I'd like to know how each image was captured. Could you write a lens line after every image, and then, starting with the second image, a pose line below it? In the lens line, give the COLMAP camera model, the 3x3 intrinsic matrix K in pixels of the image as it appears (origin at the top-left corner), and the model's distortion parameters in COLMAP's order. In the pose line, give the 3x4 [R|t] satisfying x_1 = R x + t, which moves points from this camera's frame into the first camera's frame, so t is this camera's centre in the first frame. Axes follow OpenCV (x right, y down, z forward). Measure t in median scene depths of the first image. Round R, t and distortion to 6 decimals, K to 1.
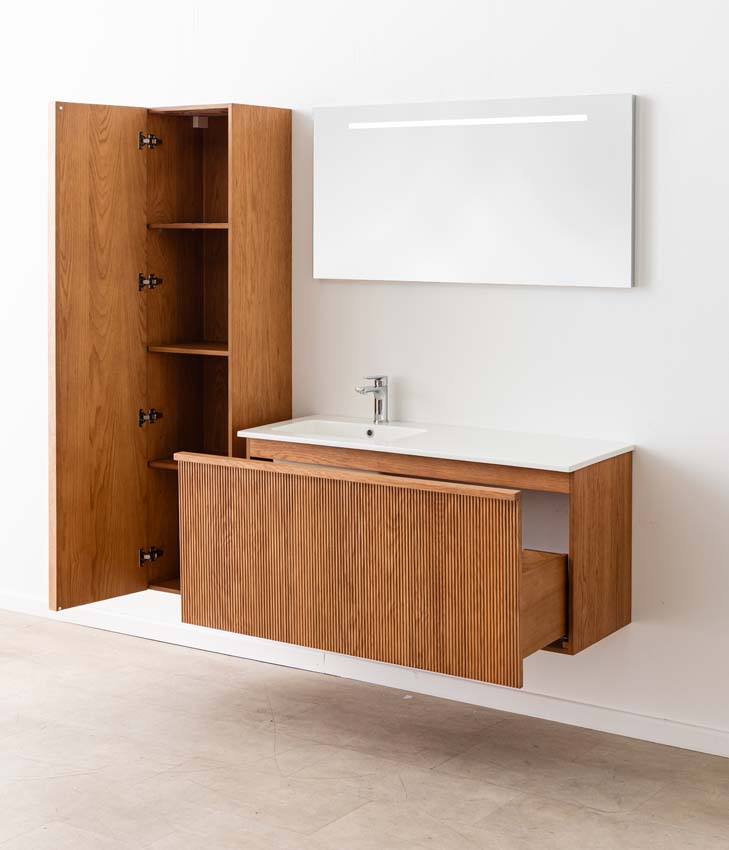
lens RADIAL K [[1508.7, 0, 364.5], [0, 1508.7, 425.0], [0, 0, 1]] dist [0.014573, 0.058170]
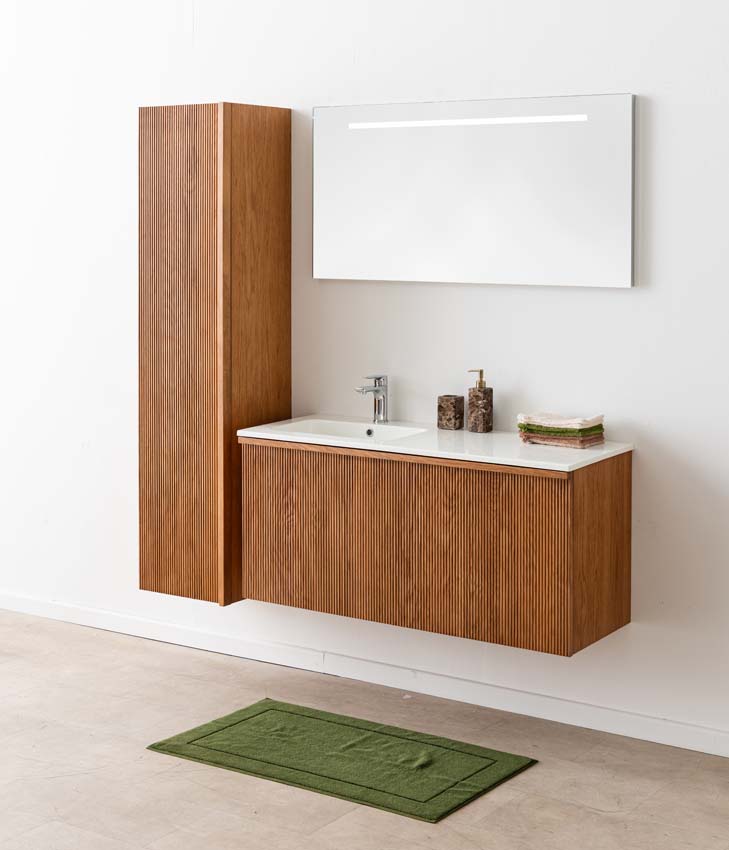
lens RADIAL K [[1508.7, 0, 364.5], [0, 1508.7, 425.0], [0, 0, 1]] dist [0.014573, 0.058170]
pose [[0.999999, 0.001264, 0.000173, -0.039827], [-0.001264, 0.999999, -0.000033, 0.010858], [-0.000173, 0.000032, 1.000000, -0.059265]]
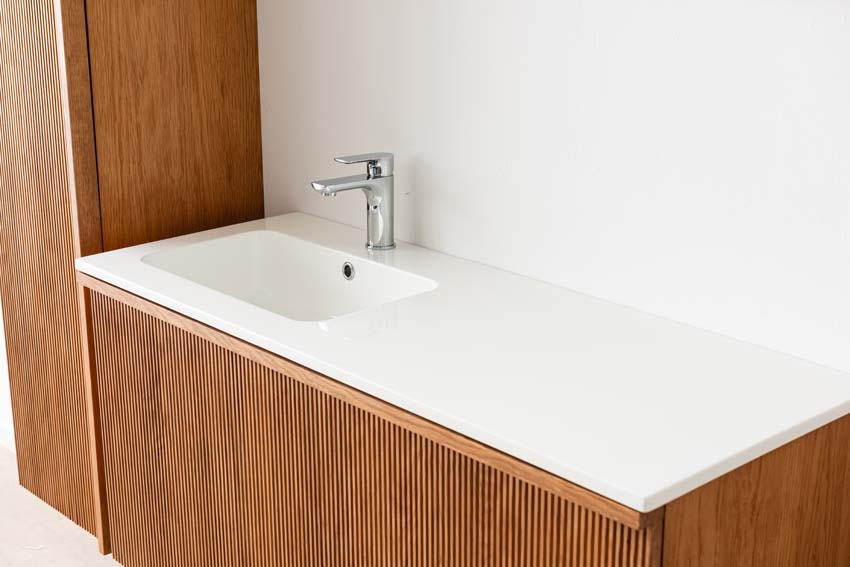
lens RADIAL K [[1331.3, 0, 427.4], [0, 1331.3, 304.3], [0, 0, 1]] dist [0.008236, 0.016574]
pose [[0.967602, 0.078472, -0.239976, 0.114310], [-0.036925, 0.984236, 0.172962, -0.058854], [0.249766, -0.158498, 0.955246, 0.612779]]
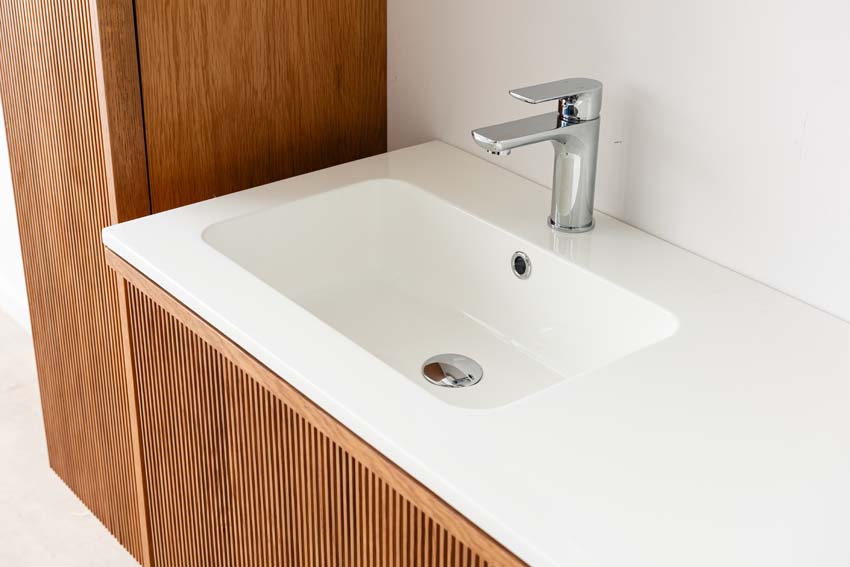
lens RADIAL K [[1331.3, 0, 427.4], [0, 1331.3, 304.3], [0, 0, 1]] dist [0.008236, 0.016574]
pose [[0.944808, 0.161176, -0.285236, 0.036121], [-0.061309, 0.942220, 0.329336, -0.078866], [0.321836, -0.293672, 0.900099, 0.786860]]
